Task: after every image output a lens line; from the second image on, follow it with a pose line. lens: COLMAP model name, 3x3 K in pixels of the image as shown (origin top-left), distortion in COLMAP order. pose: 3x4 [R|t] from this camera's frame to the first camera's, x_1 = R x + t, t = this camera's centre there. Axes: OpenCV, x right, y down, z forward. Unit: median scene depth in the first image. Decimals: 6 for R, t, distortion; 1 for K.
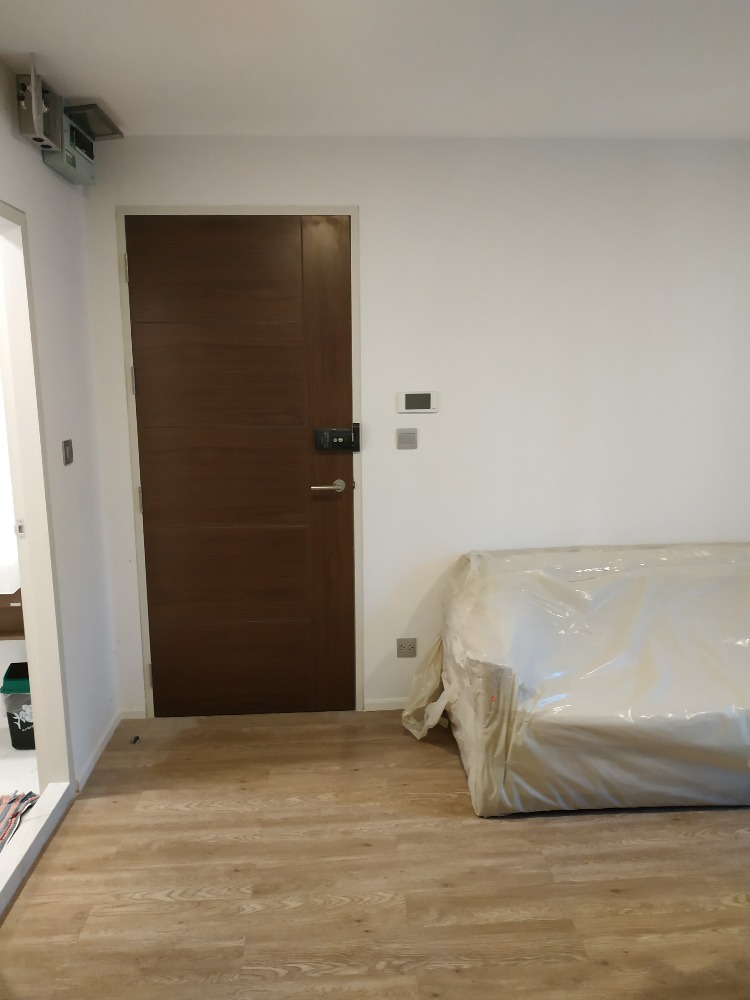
lens RADIAL K [[726.6, 0, 365.5], [0, 726.6, 493.8], [0, 0, 1]] dist [0.003213, -0.027398]
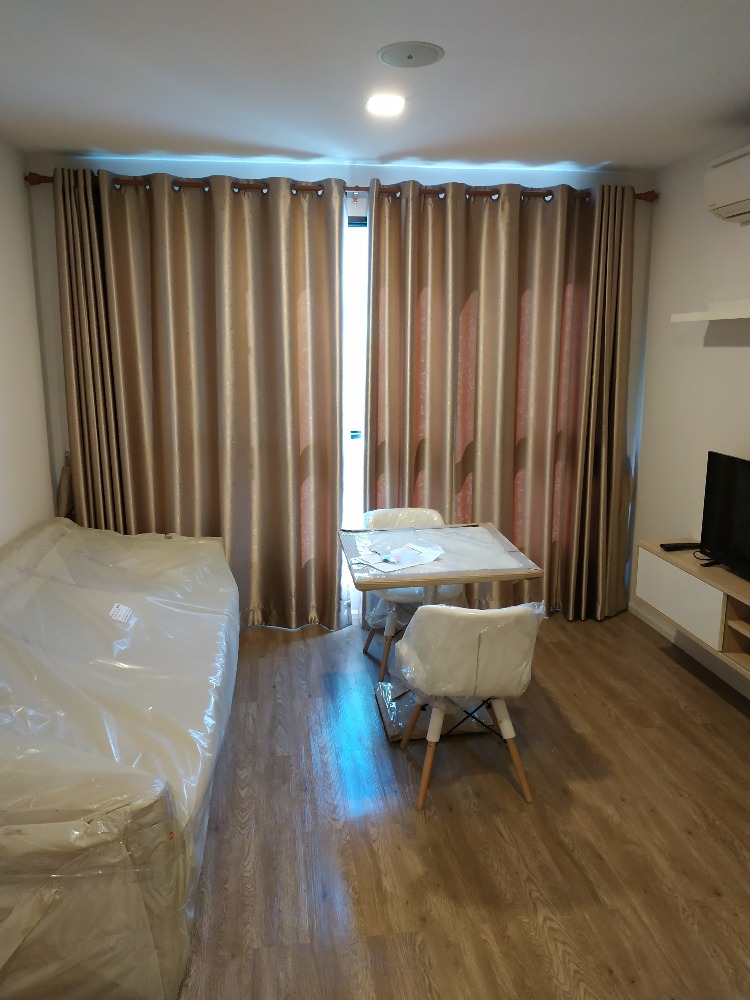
lens RADIAL K [[726.6, 0, 362.5], [0, 726.6, 497.0], [0, 0, 1]] dist [0.003213, -0.027398]
pose [[-0.080883, -0.193437, 0.977773, -0.520131], [0.171031, 0.963743, 0.204809, -0.158999], [-0.981940, 0.183795, -0.044867, 0.923348]]
